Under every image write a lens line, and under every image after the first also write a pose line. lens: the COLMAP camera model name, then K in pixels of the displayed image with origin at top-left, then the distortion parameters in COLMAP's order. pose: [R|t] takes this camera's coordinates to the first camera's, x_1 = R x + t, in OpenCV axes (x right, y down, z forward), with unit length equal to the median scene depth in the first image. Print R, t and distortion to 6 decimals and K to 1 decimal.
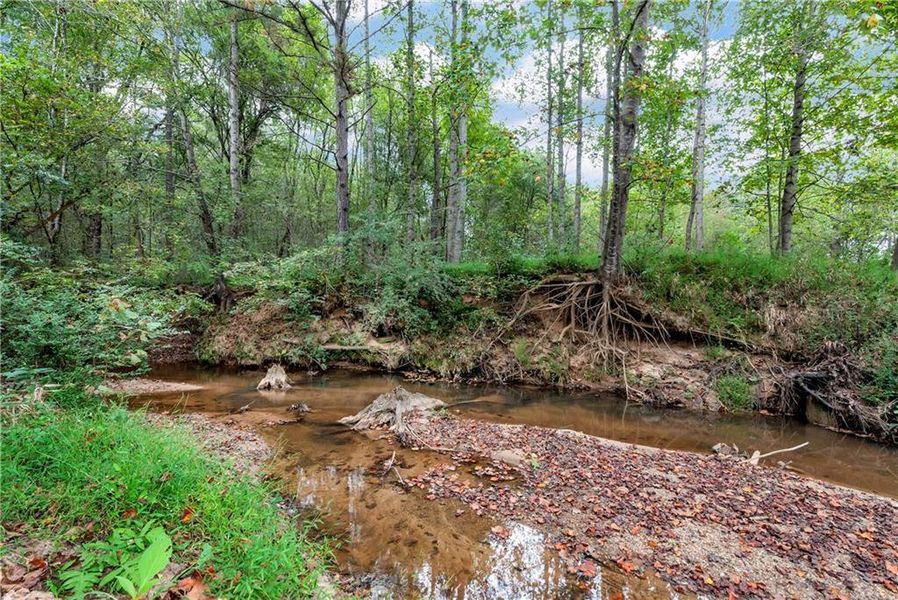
lens RADIAL K [[416.6, 0, 449.0], [0, 416.6, 300.0], [0, 0, 1]] dist [0.024015, 0.000154]
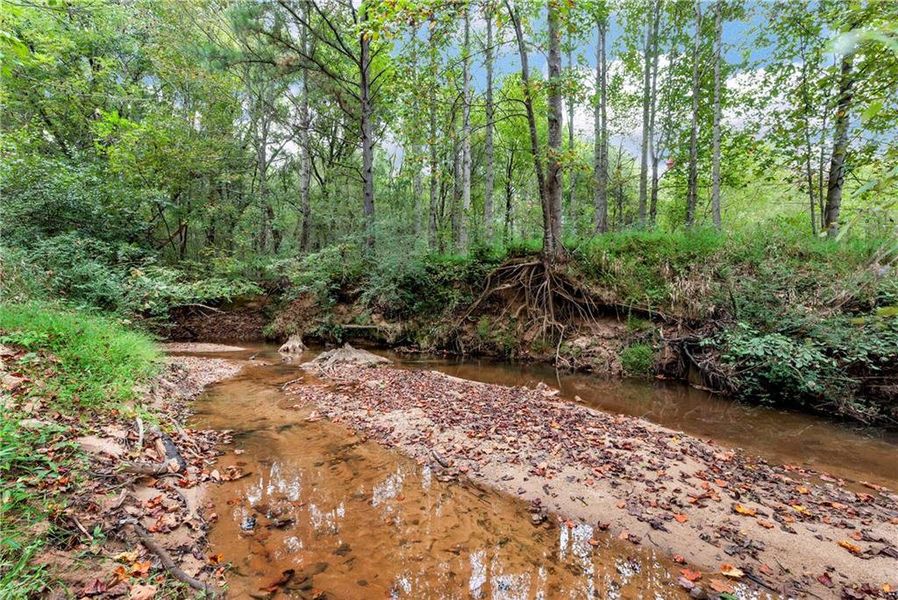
lens RADIAL K [[423.5, 0, 458.3], [0, 423.5, 307.9], [0, 0, 1]] dist [0.002197, 0.000759]
pose [[0.962492, -0.003218, -0.271292, 0.425344], [0.002870, 0.999994, -0.001679, 0.072906], [0.271296, 0.000838, 0.962496, -0.130753]]
